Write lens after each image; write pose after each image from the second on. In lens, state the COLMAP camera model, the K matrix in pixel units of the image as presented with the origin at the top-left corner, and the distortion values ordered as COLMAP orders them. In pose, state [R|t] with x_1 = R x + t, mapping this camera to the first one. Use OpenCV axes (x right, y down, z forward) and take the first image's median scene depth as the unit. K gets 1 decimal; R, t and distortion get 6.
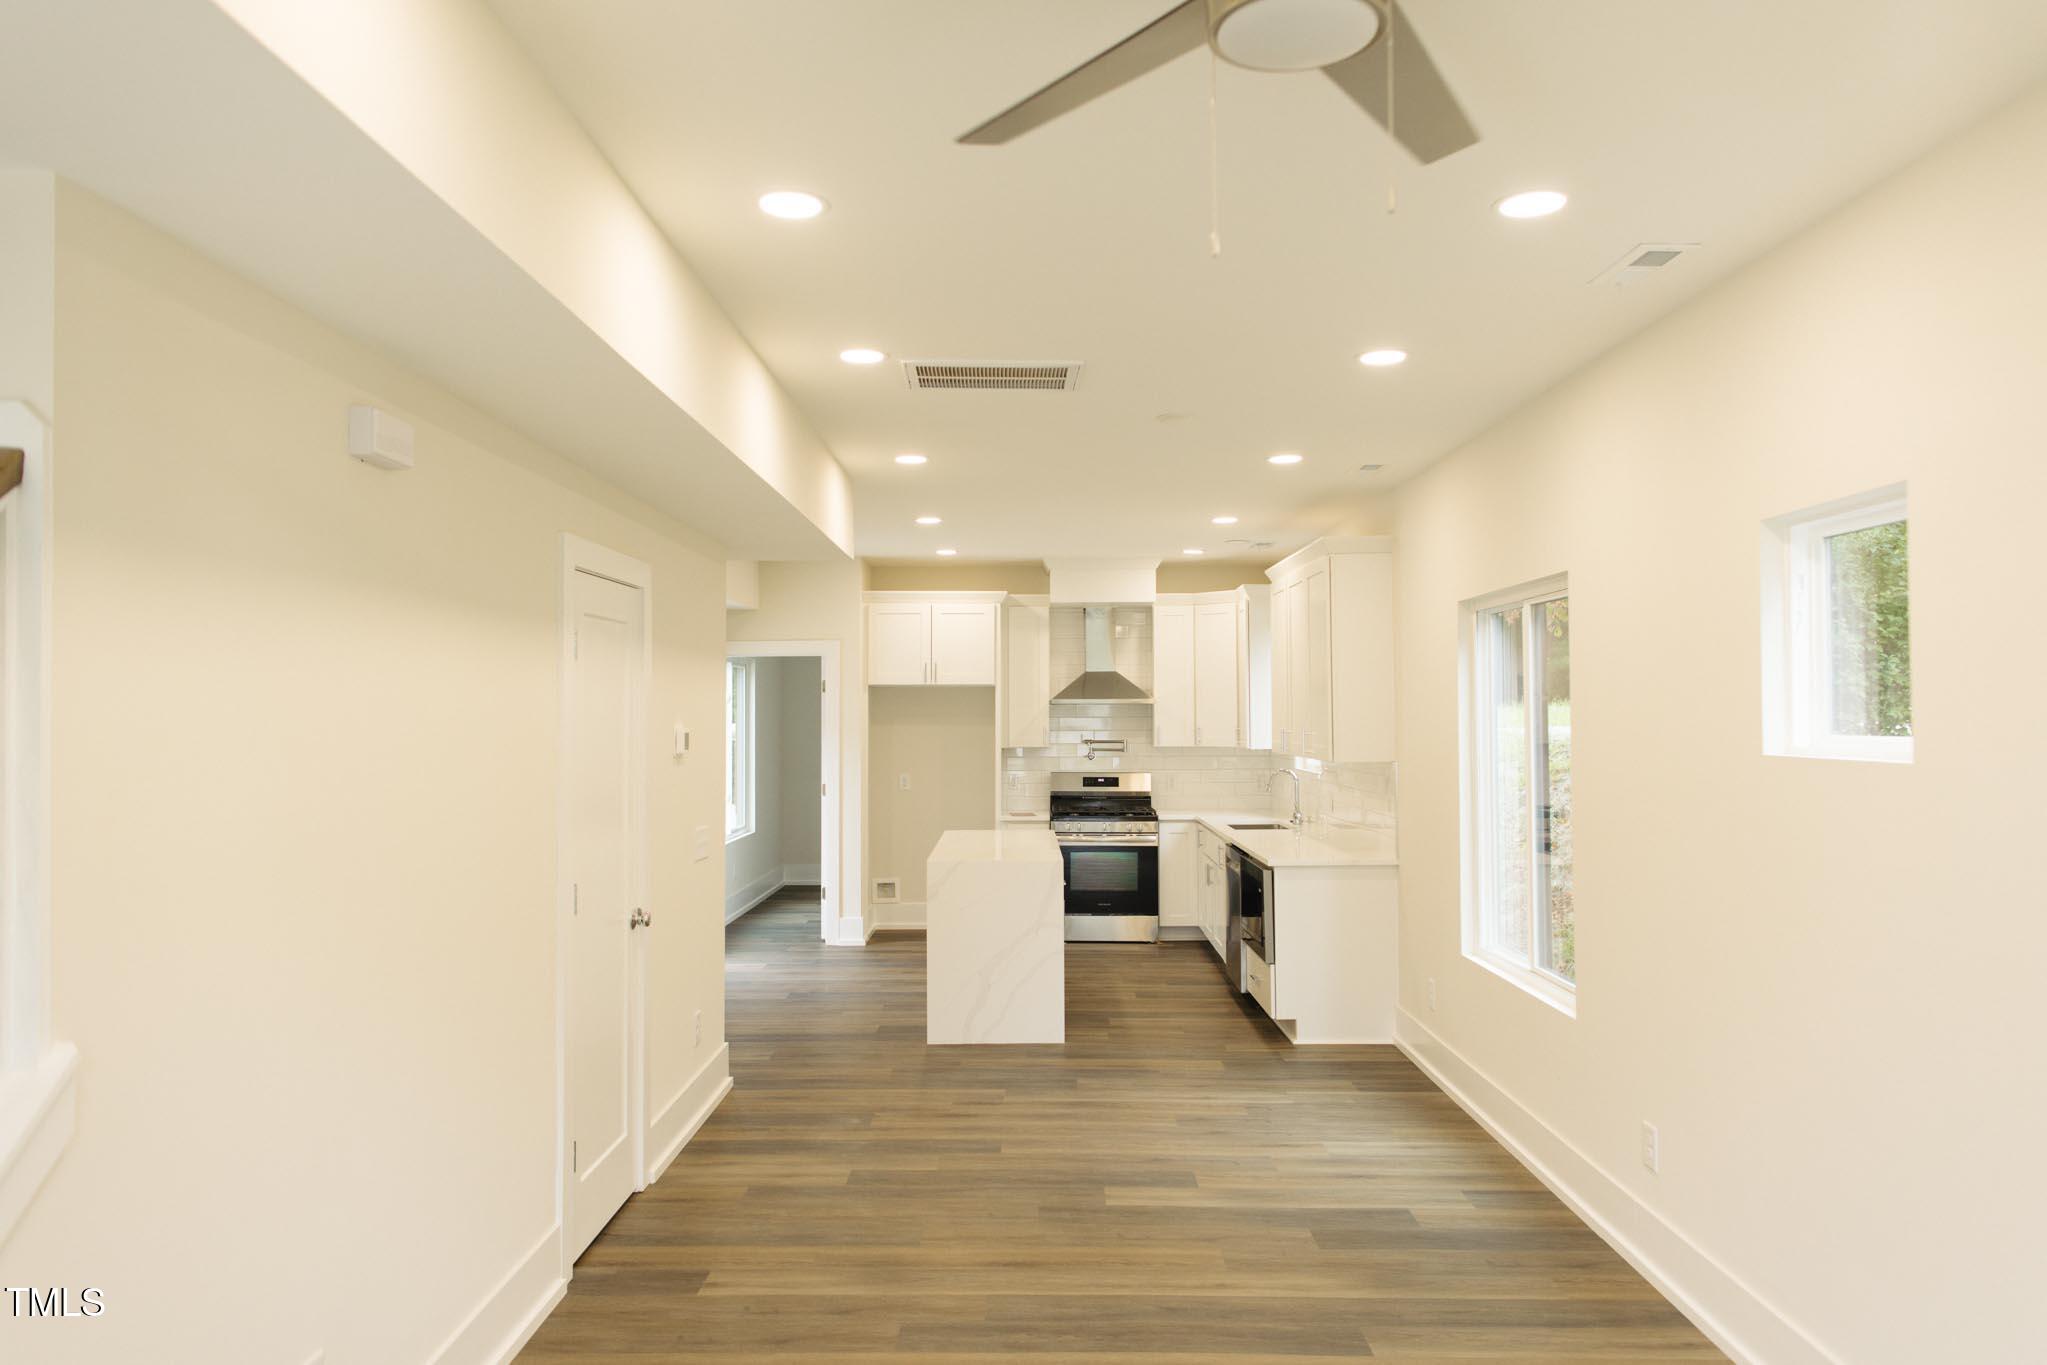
lens RADIAL K [[1391.9, 0, 1030.5], [0, 1391.9, 679.4], [0, 0, 1]] dist [0.001494, -0.001409]
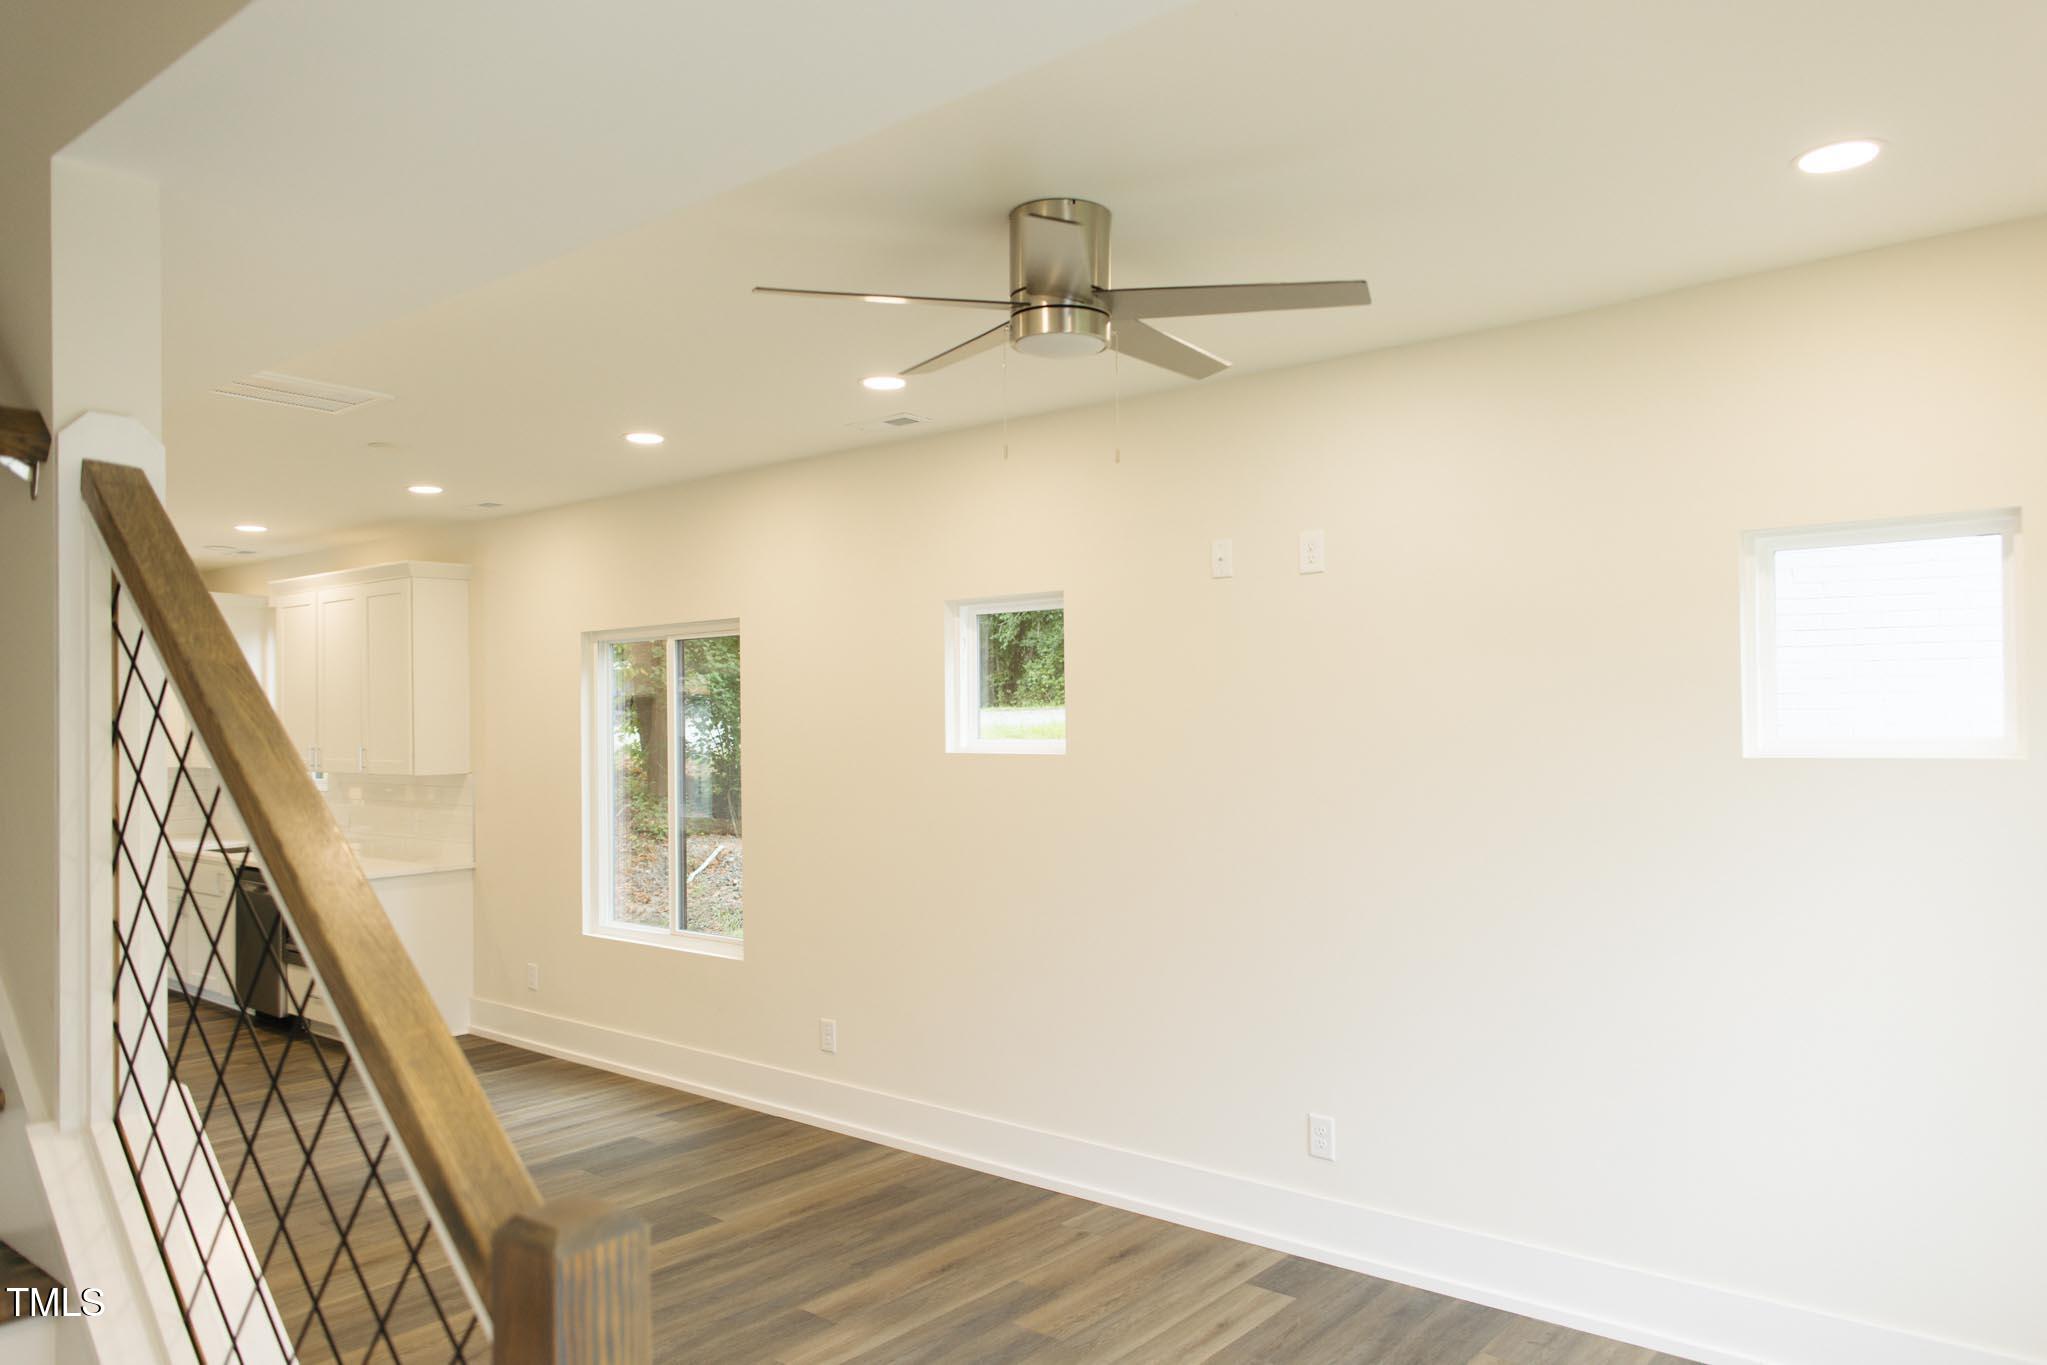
lens RADIAL K [[1391.9, 0, 1030.5], [0, 1391.9, 679.4], [0, 0, 1]] dist [0.001494, -0.001409]
pose [[0.621572, 0.018228, 0.783145, -0.418701], [-0.010794, 0.999834, -0.014704, -0.003613], [-0.783283, 0.000686, 0.621665, -0.024583]]
